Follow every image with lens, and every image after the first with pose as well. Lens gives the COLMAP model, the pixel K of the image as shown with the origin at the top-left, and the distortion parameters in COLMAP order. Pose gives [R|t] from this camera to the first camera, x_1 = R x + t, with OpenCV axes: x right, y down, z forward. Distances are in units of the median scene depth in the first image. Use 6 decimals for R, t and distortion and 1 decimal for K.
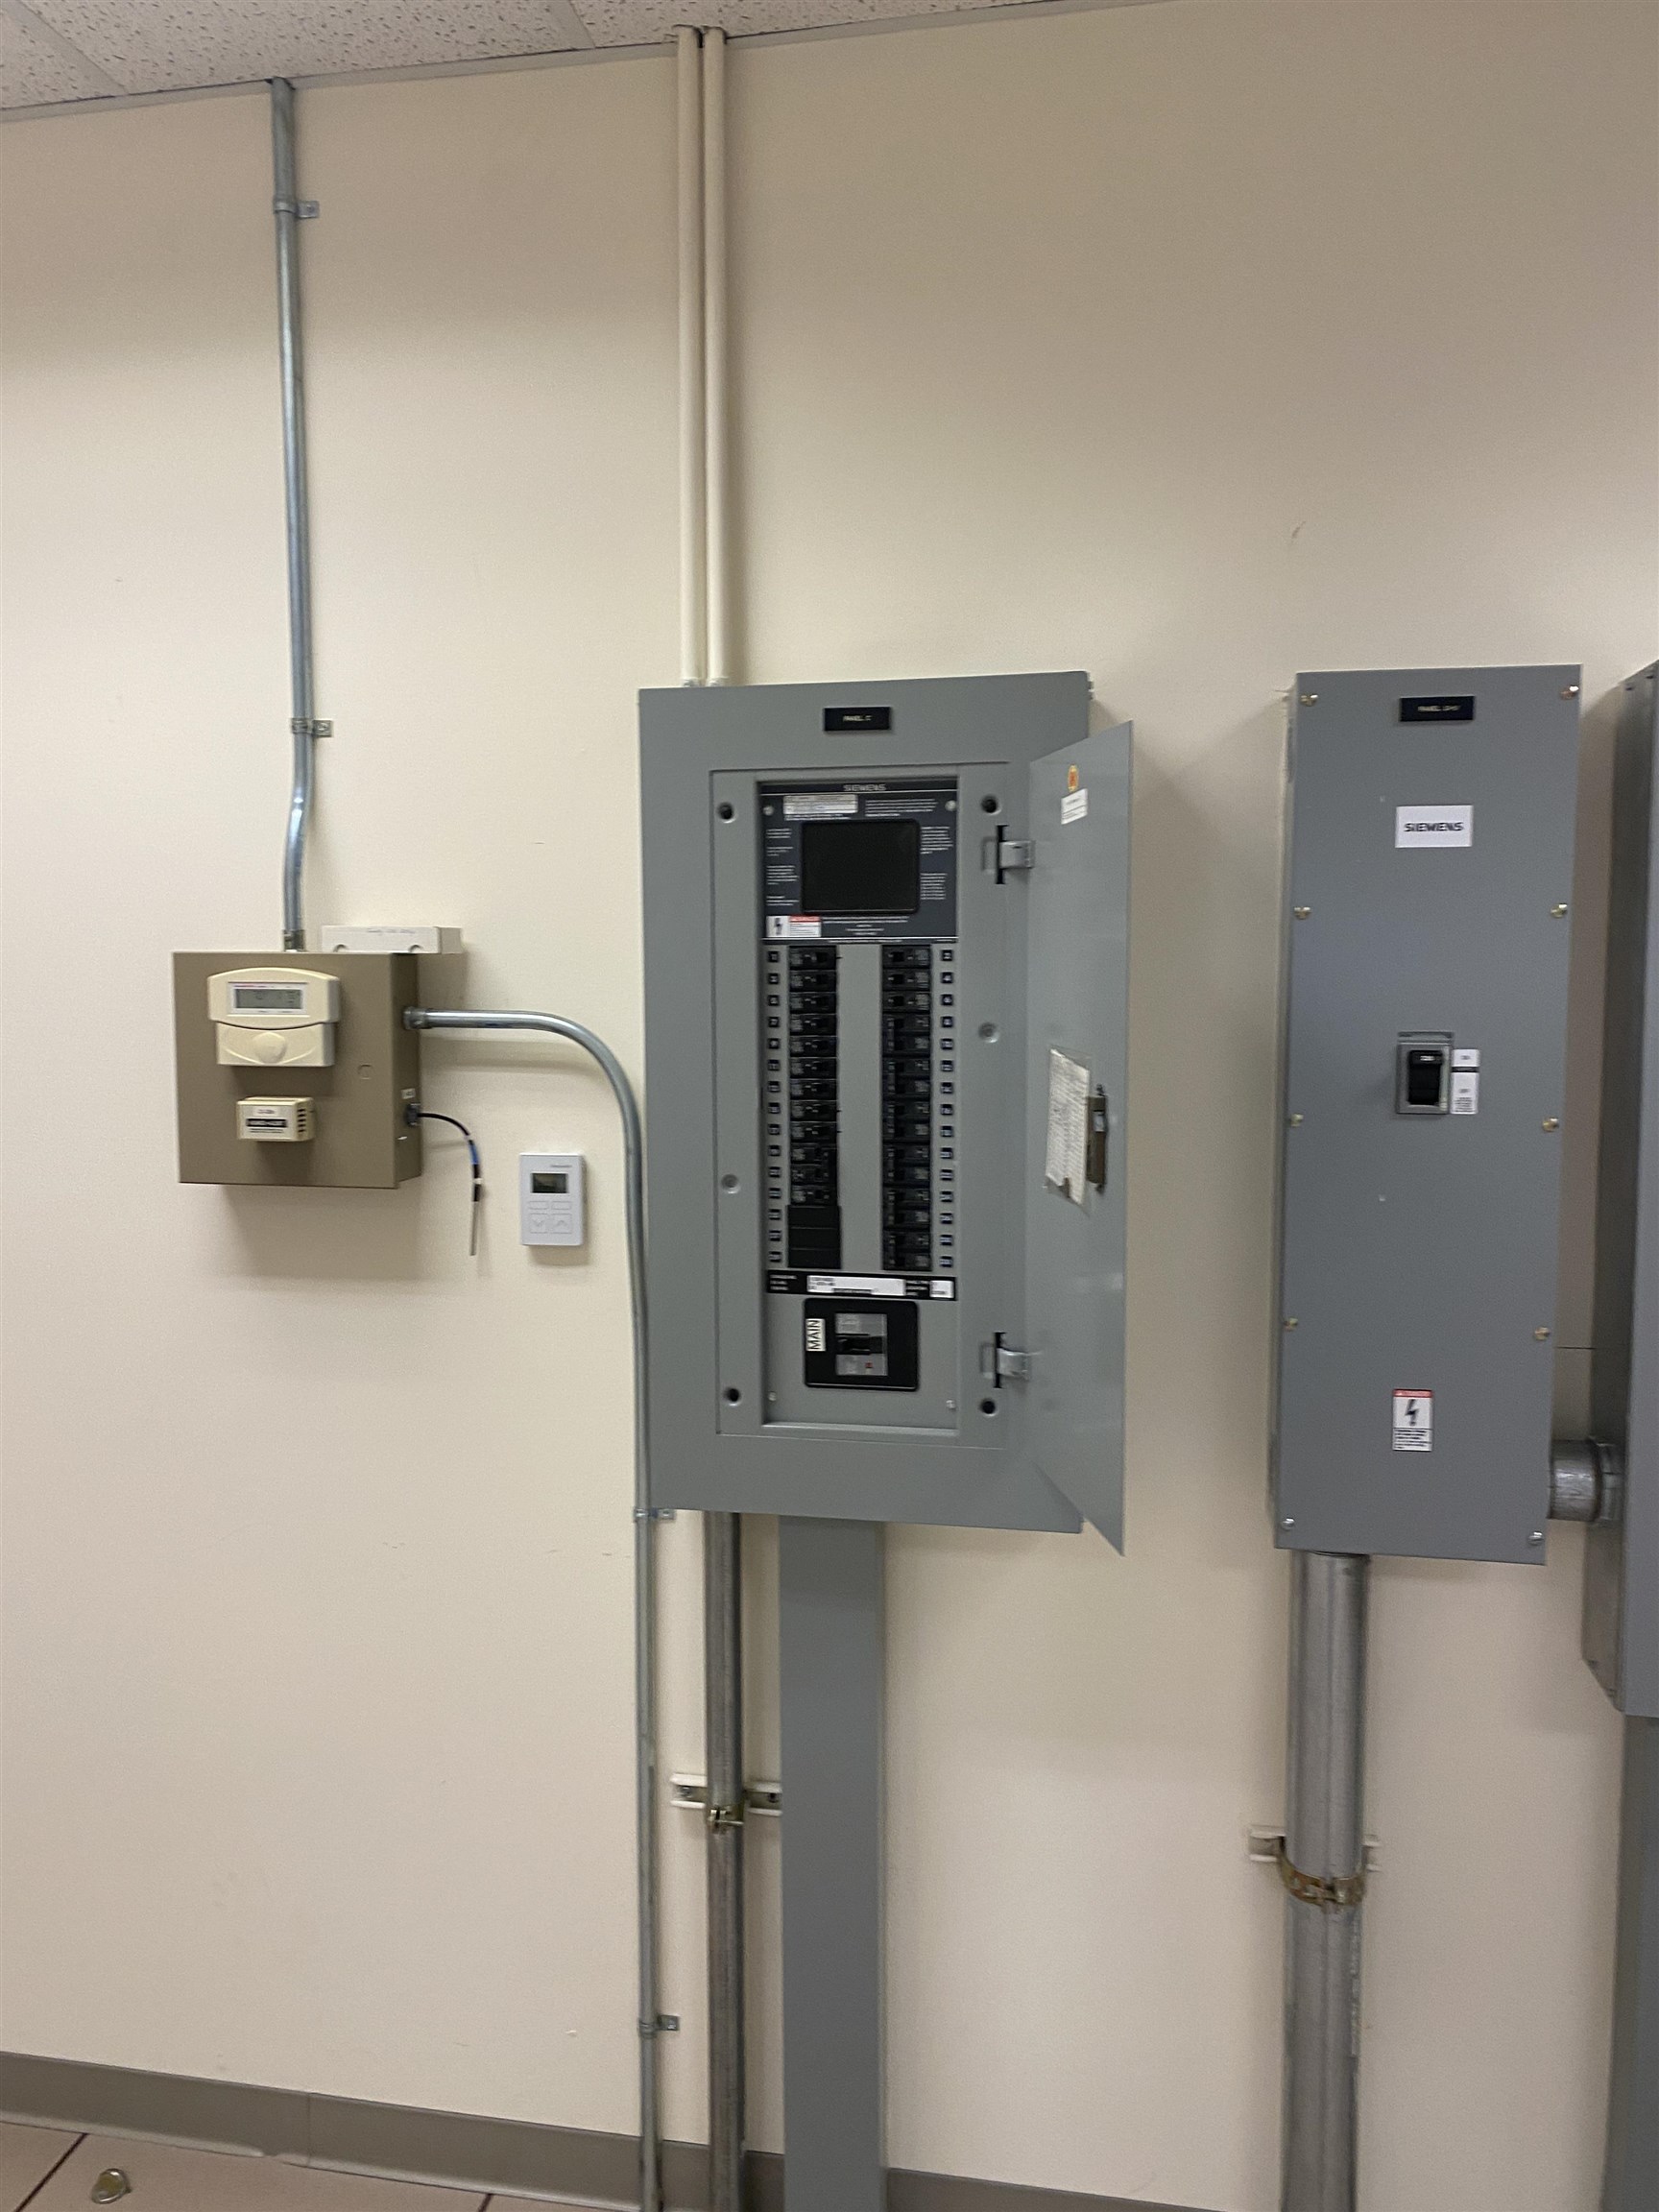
lens RADIAL K [[1659.6, 0, 829.5], [0, 1659.6, 1106.0], [0, 0, 1]] dist [0.043402, -0.052822]
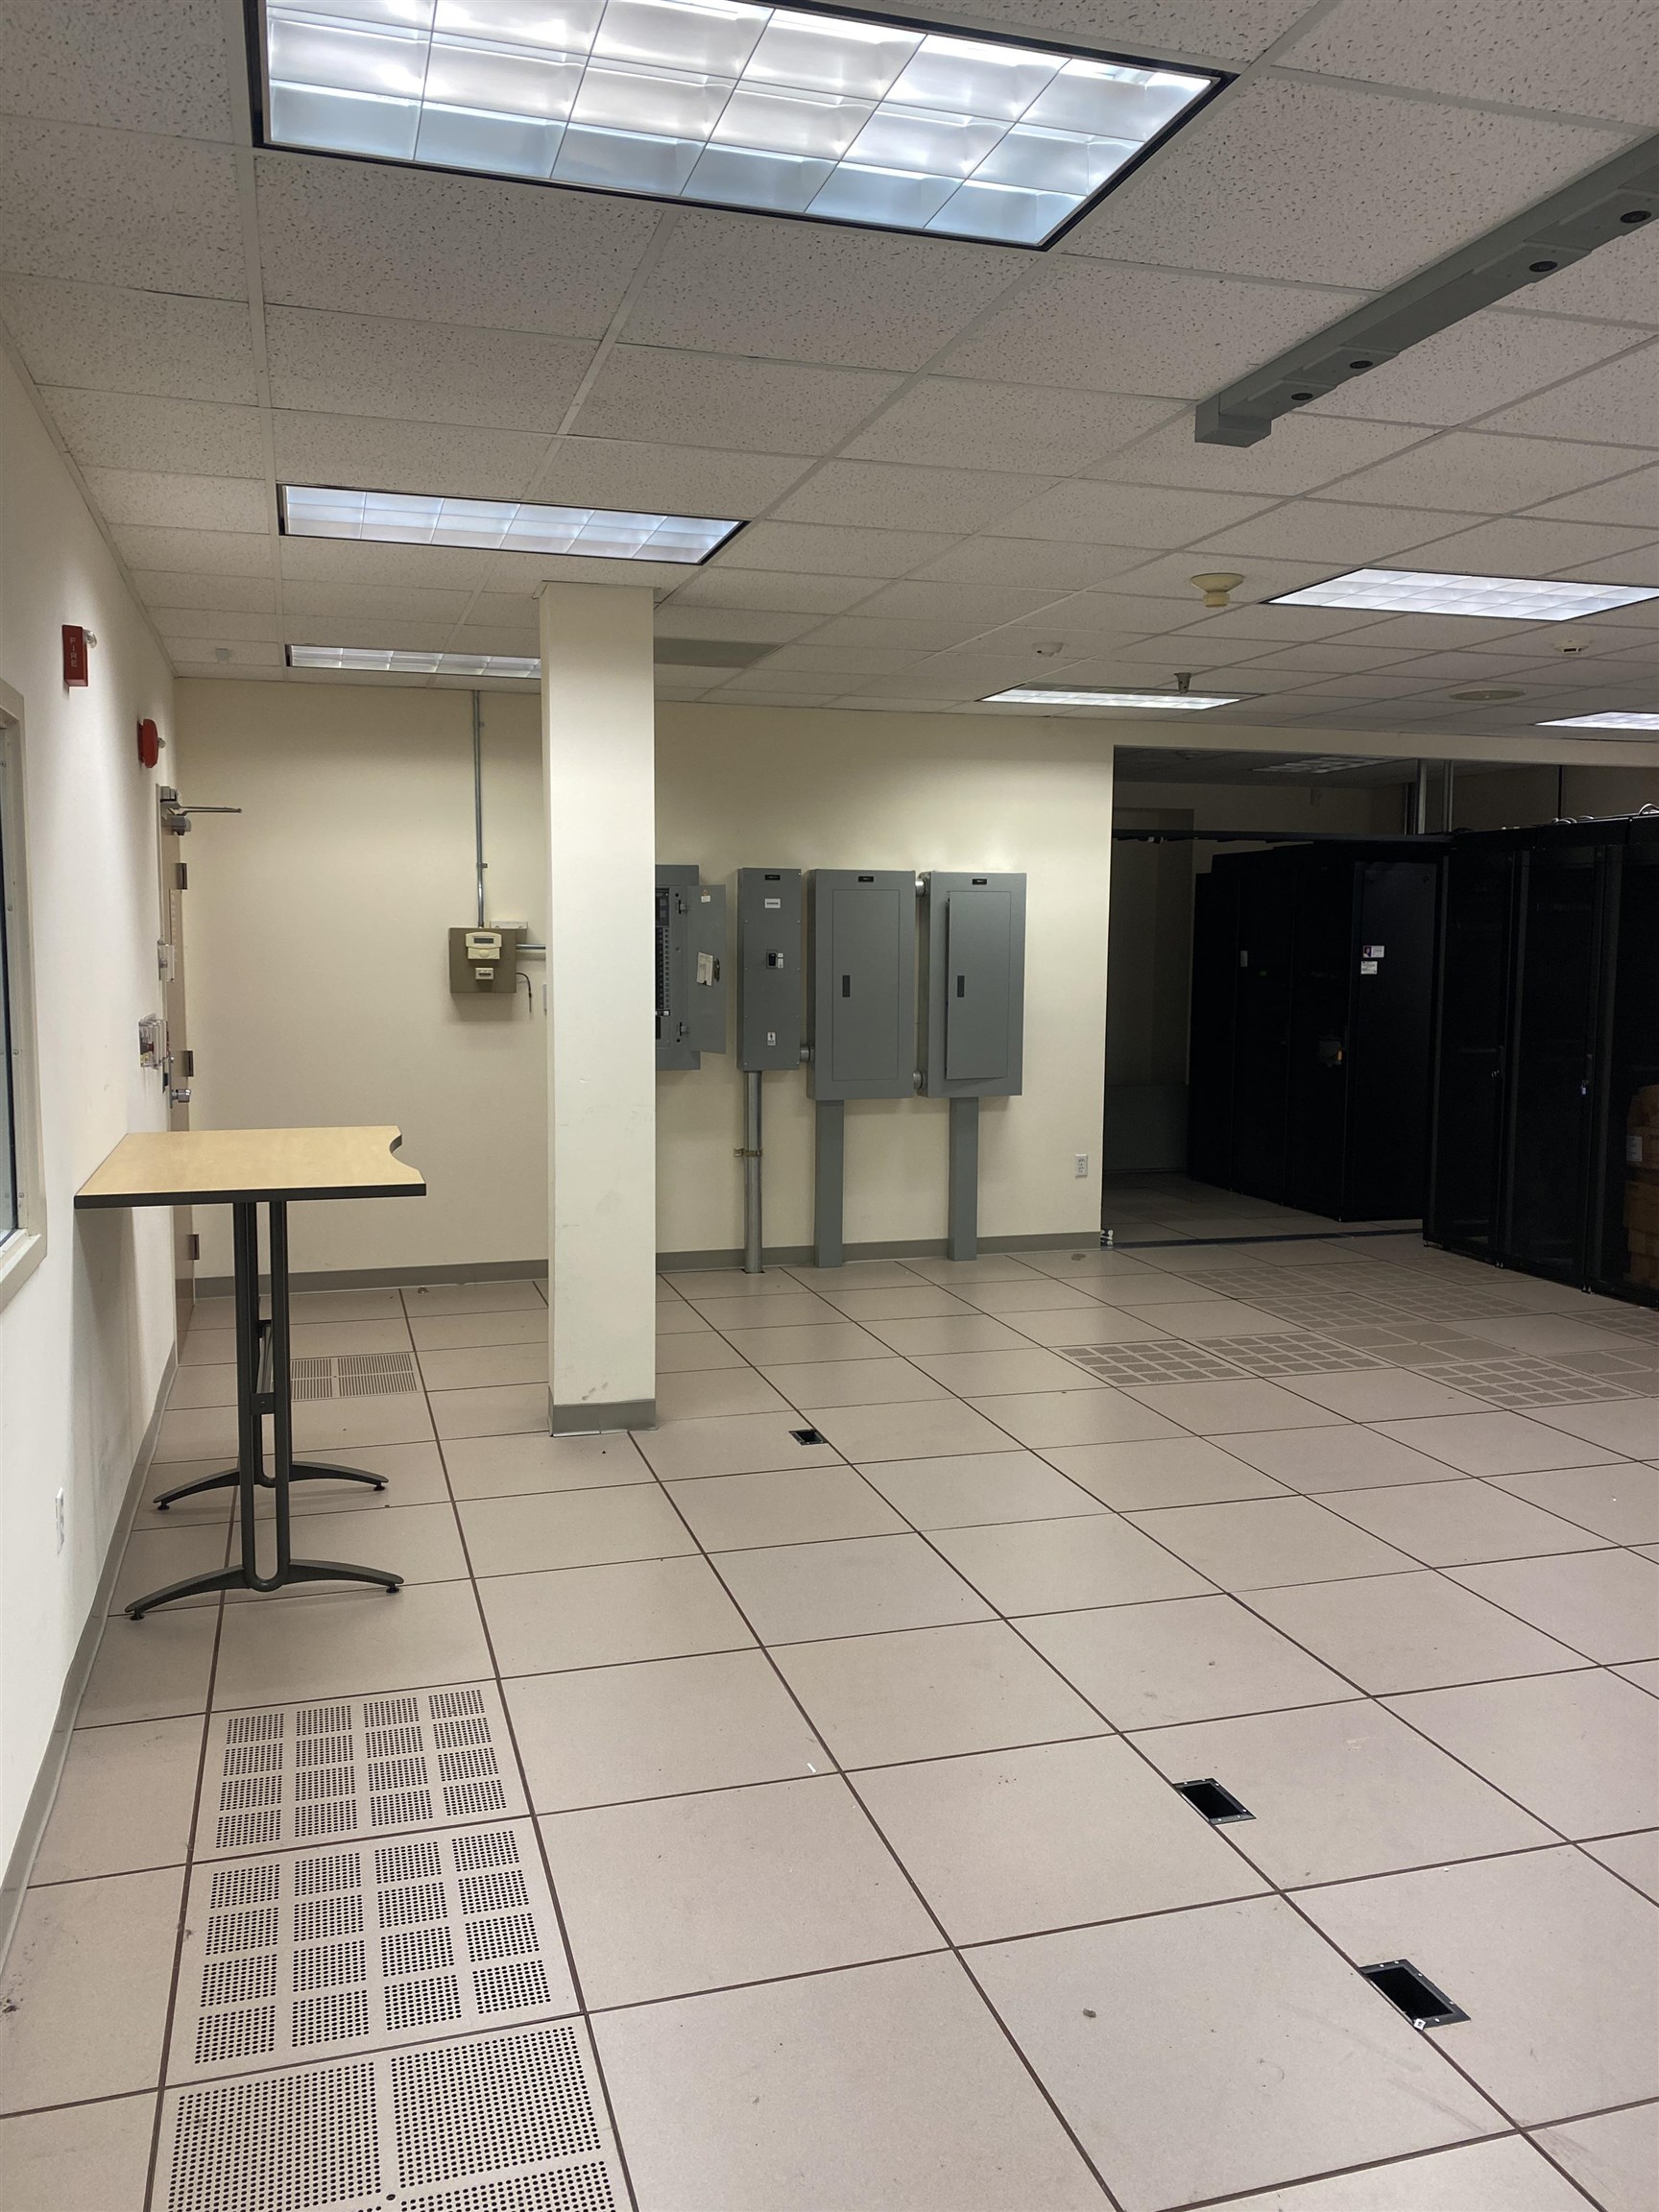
lens RADIAL K [[1659.6, 0, 829.5], [0, 1659.6, 1106.0], [0, 0, 1]] dist [0.043402, -0.052822]
pose [[0.885066, -0.040986, 0.463657, -1.380219], [0.032623, 0.999128, 0.026047, 0.230376], [-0.464320, -0.007928, 0.885632, -2.619575]]
